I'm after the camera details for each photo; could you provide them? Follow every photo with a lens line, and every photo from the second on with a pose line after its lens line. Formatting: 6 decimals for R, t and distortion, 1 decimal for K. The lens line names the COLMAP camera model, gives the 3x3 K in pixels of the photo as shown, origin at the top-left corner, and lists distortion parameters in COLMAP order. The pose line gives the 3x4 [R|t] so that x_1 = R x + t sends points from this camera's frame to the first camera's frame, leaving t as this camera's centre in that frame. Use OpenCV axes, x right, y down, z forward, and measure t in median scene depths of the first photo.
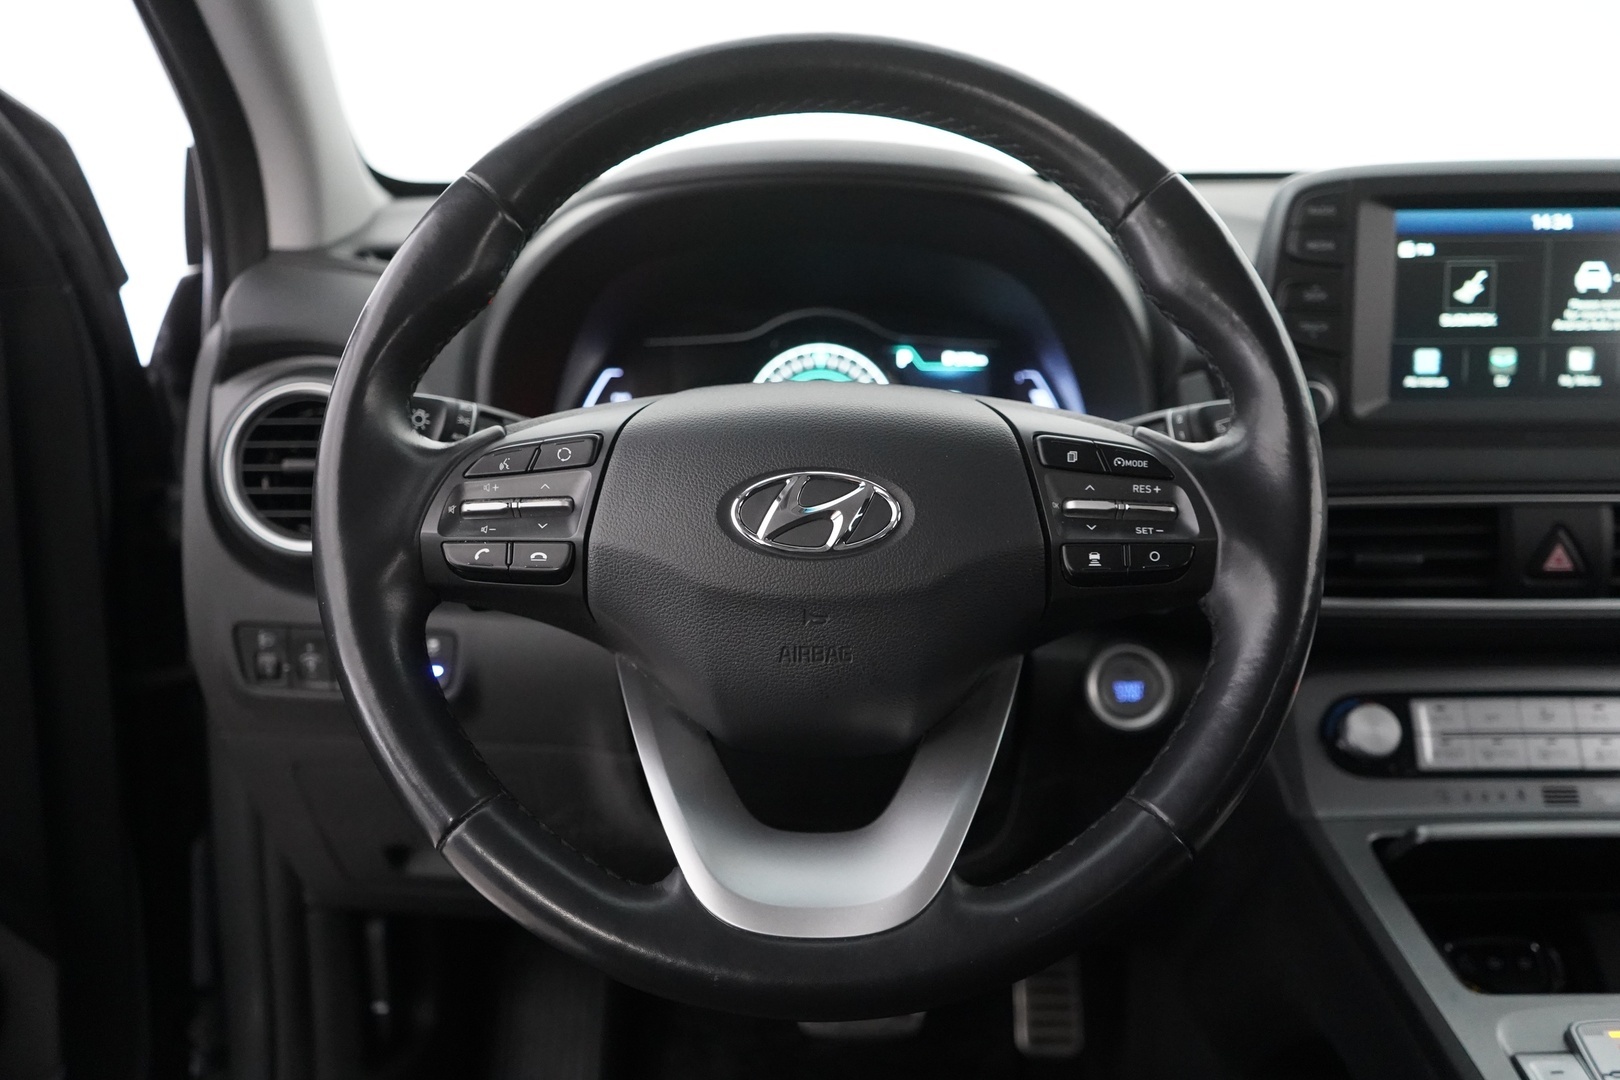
lens RADIAL K [[1424.9, 0, 810.0], [0, 1424.9, 540.0], [0, 0, 1]] dist [0.008398, 0.001528]
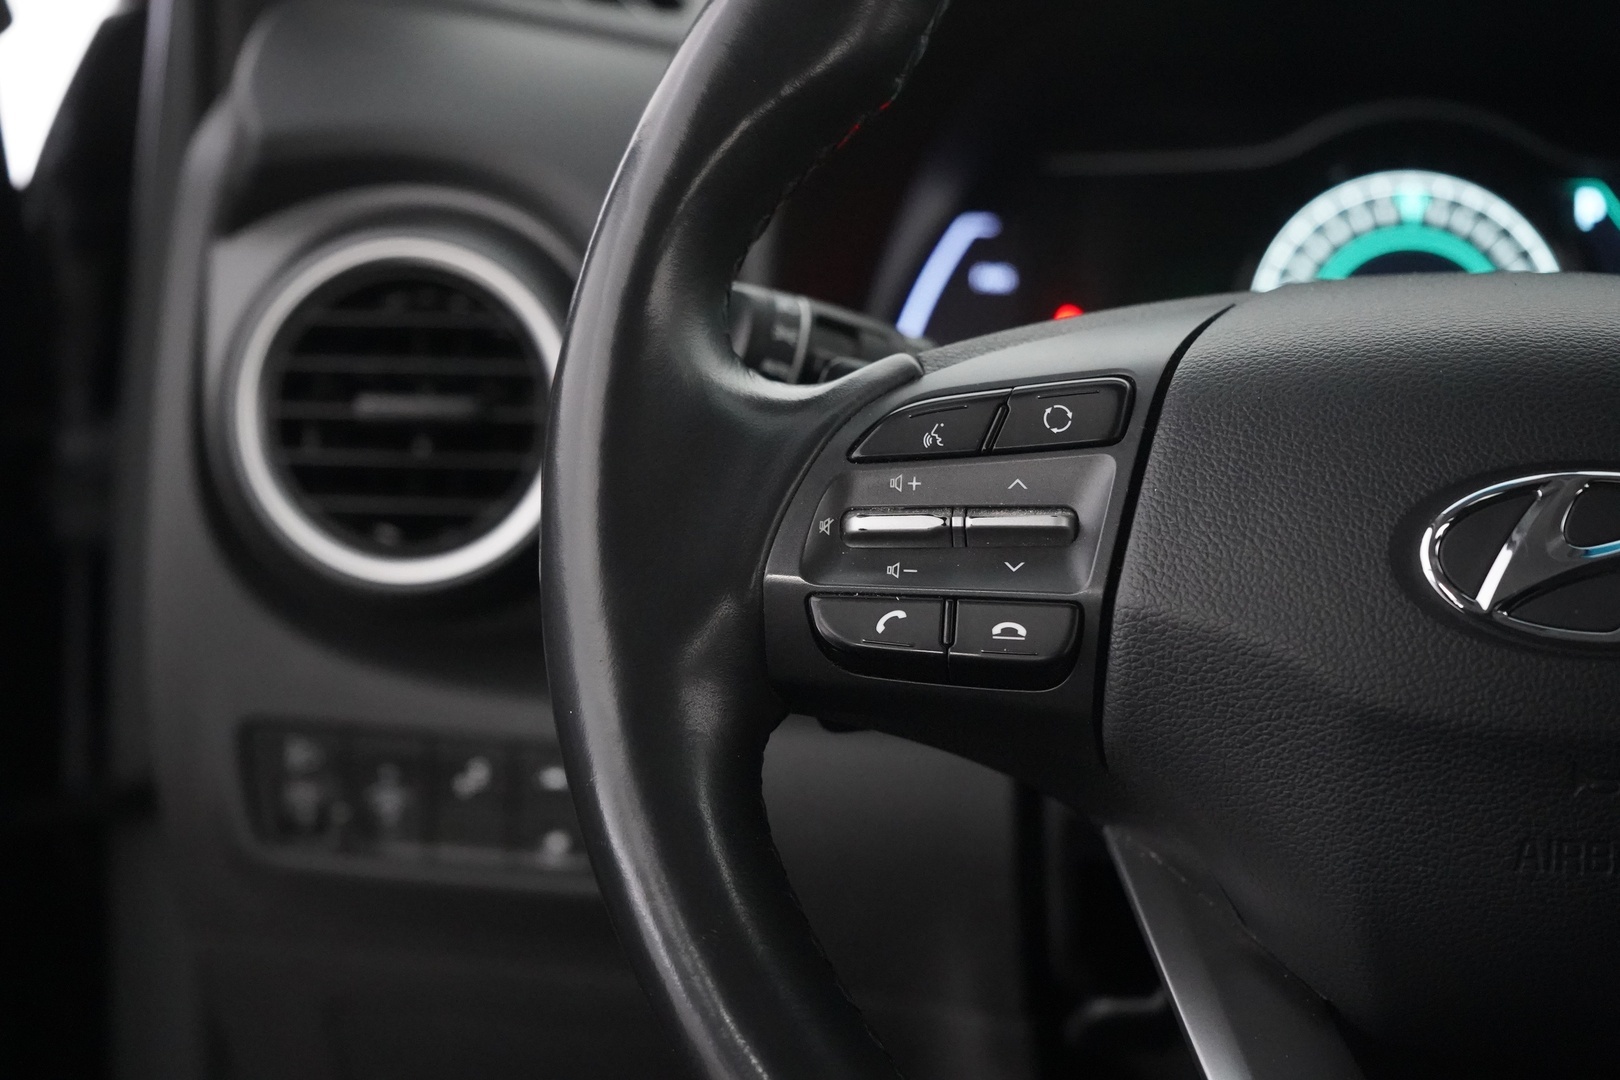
lens RADIAL K [[2924.4, 0, 810.0], [0, 2924.4, 540.0], [0, 0, 1]] dist [-0.031138, -0.044241]
pose [[0.994901, 0.030799, -0.096037, -0.154912], [-0.030650, 0.999526, 0.003027, -0.019004], [0.096085, -0.000068, 0.995373, 0.007593]]
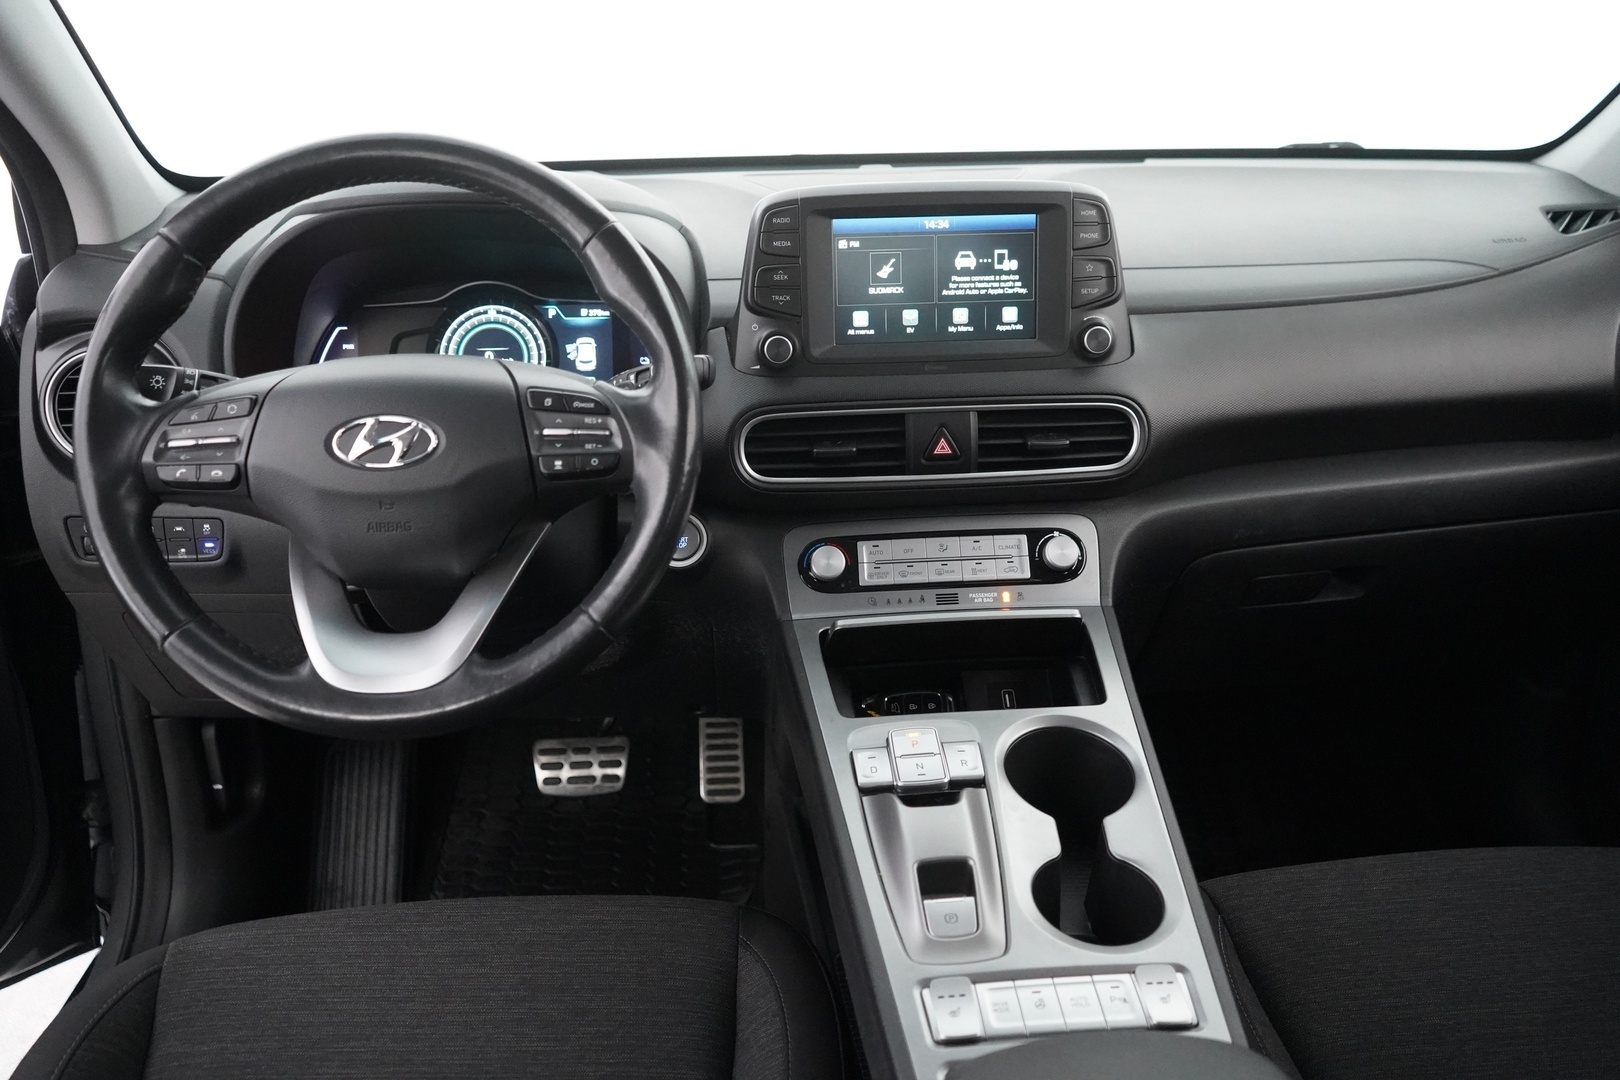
lens RADIAL K [[1296.7, 0, 810.0], [0, 1296.7, 540.0], [0, 0, 1]] dist [0.007030, -0.001040]
pose [[0.997284, -0.035113, 0.064736, 0.370067], [0.028636, 0.994734, 0.098409, -0.037340], [-0.067851, -0.096288, 0.993038, -0.507003]]
